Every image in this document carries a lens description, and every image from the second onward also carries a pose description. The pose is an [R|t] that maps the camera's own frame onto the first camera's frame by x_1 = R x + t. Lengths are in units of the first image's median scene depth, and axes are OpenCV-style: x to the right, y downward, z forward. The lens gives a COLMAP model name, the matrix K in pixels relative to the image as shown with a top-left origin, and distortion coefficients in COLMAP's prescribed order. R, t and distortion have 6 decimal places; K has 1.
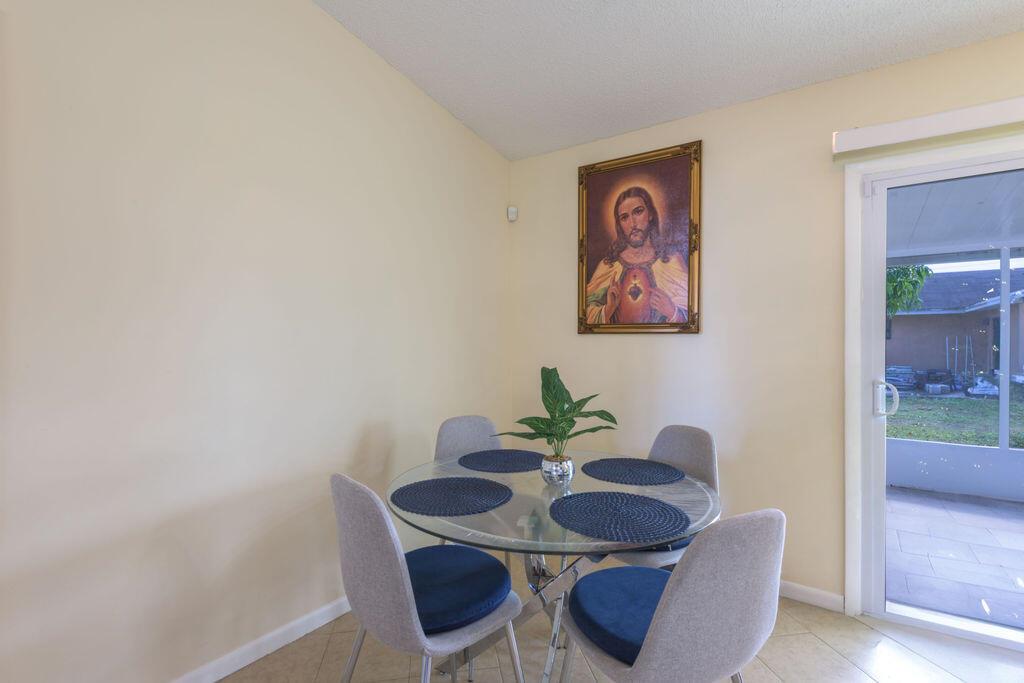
lens RADIAL K [[489.7, 0, 513.6], [0, 489.7, 338.4], [0, 0, 1]] dist [0.013367, -0.007827]
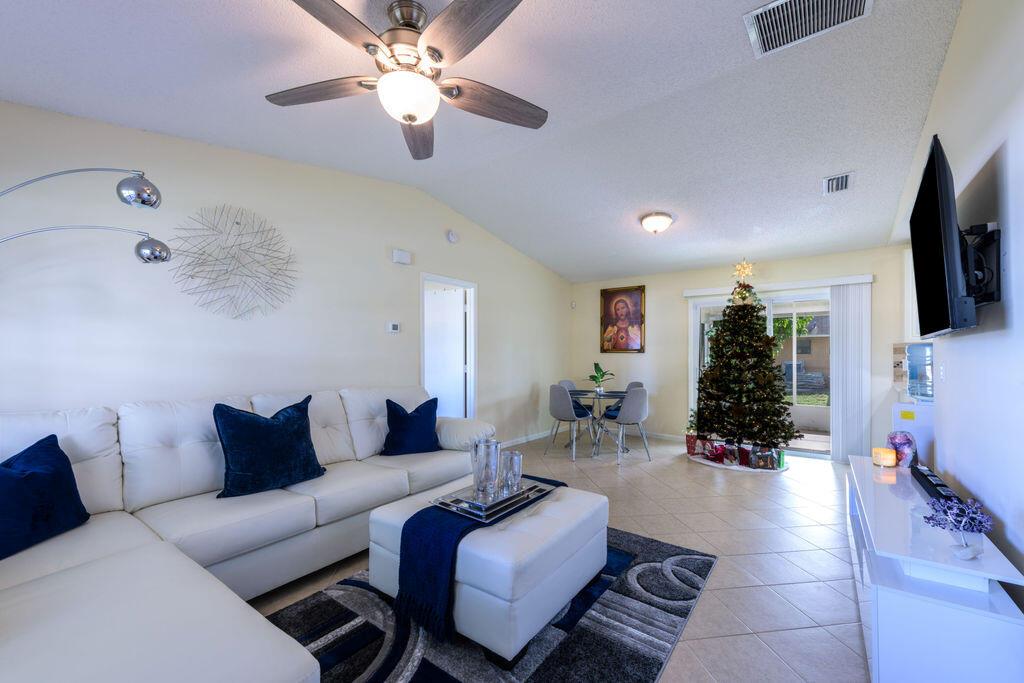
lens RADIAL K [[417.1, 0, 511.3], [0, 417.1, 350.0], [0, 0, 1]] dist [0.010540, -0.002860]
pose [[0.998998, -0.003610, -0.044613, -0.264245], [0.003158, 0.999943, -0.010187, -0.003715], [0.044647, 0.010036, 0.998952, -1.346924]]
